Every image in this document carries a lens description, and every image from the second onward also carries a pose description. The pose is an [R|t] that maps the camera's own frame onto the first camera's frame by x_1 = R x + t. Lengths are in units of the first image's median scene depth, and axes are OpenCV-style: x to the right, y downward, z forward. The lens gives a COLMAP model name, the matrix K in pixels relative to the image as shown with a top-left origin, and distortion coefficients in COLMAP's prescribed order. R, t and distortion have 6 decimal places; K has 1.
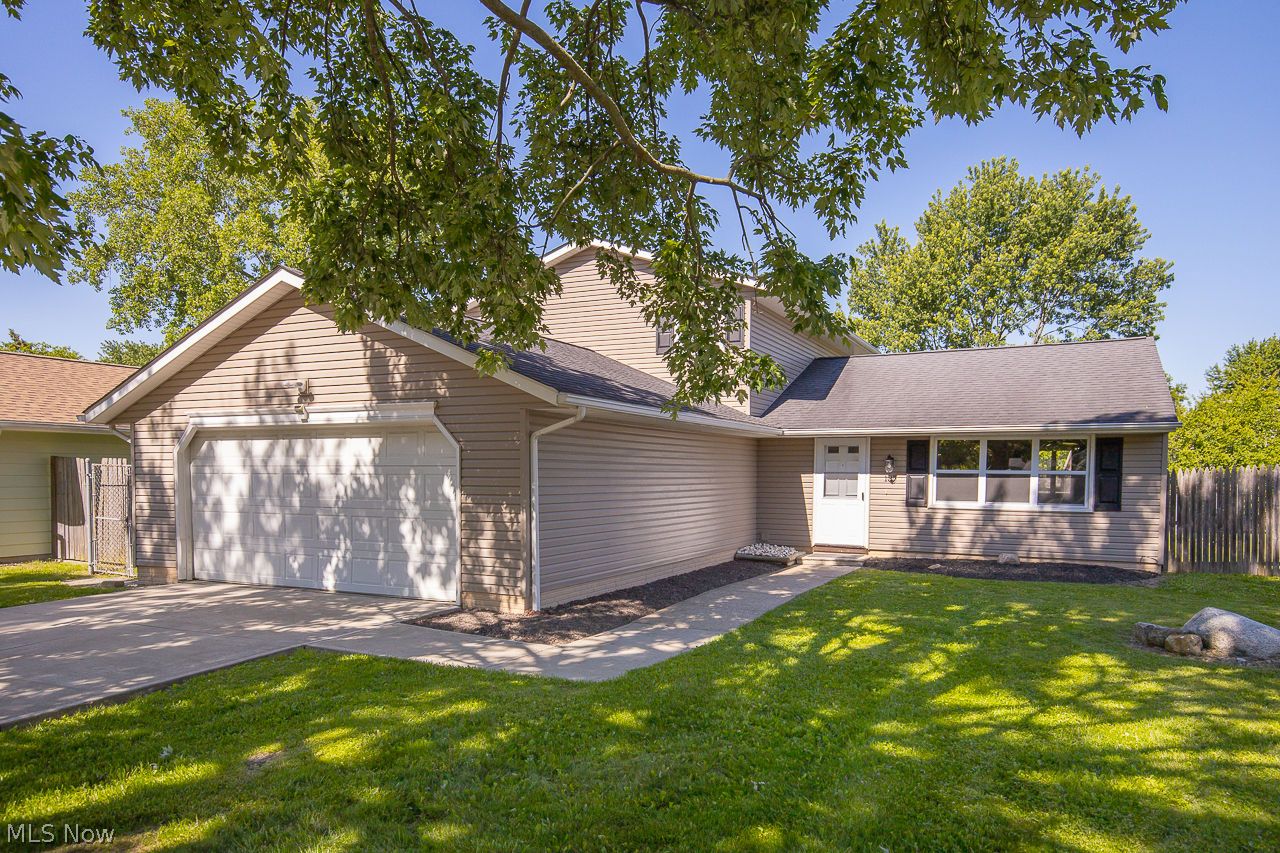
lens RADIAL K [[846.9, 0, 640.0], [0, 846.9, 516.5], [0, 0, 1]] dist [-0.007269, 0.000030]
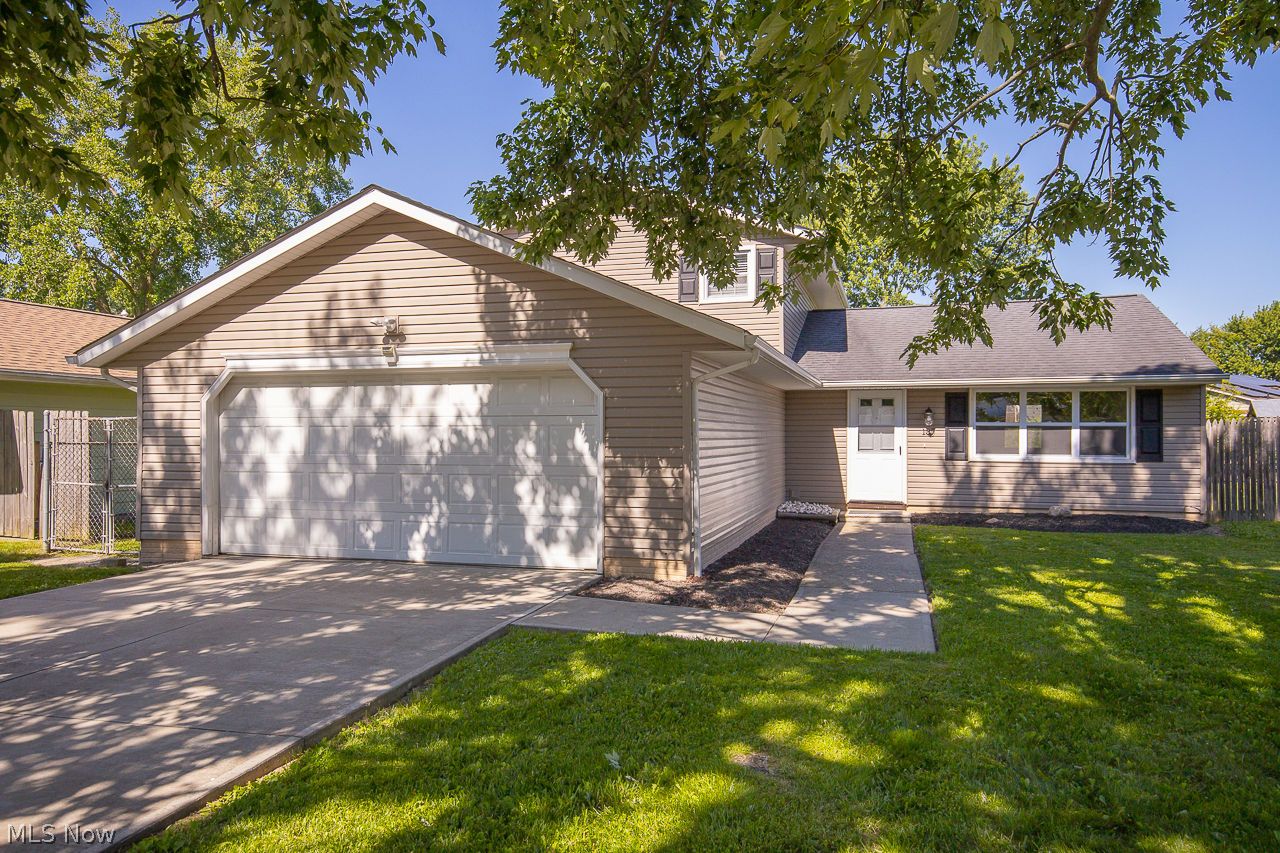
lens RADIAL K [[887.2, 0, 640.0], [0, 887.2, 426.5], [0, 0, 1]] dist [0.002050, -0.000071]
pose [[0.984300, -0.003871, 0.176459, -0.288727], [0.014347, 0.998206, -0.058131, 0.005207], [-0.175918, 0.059750, 0.982590, 0.069562]]
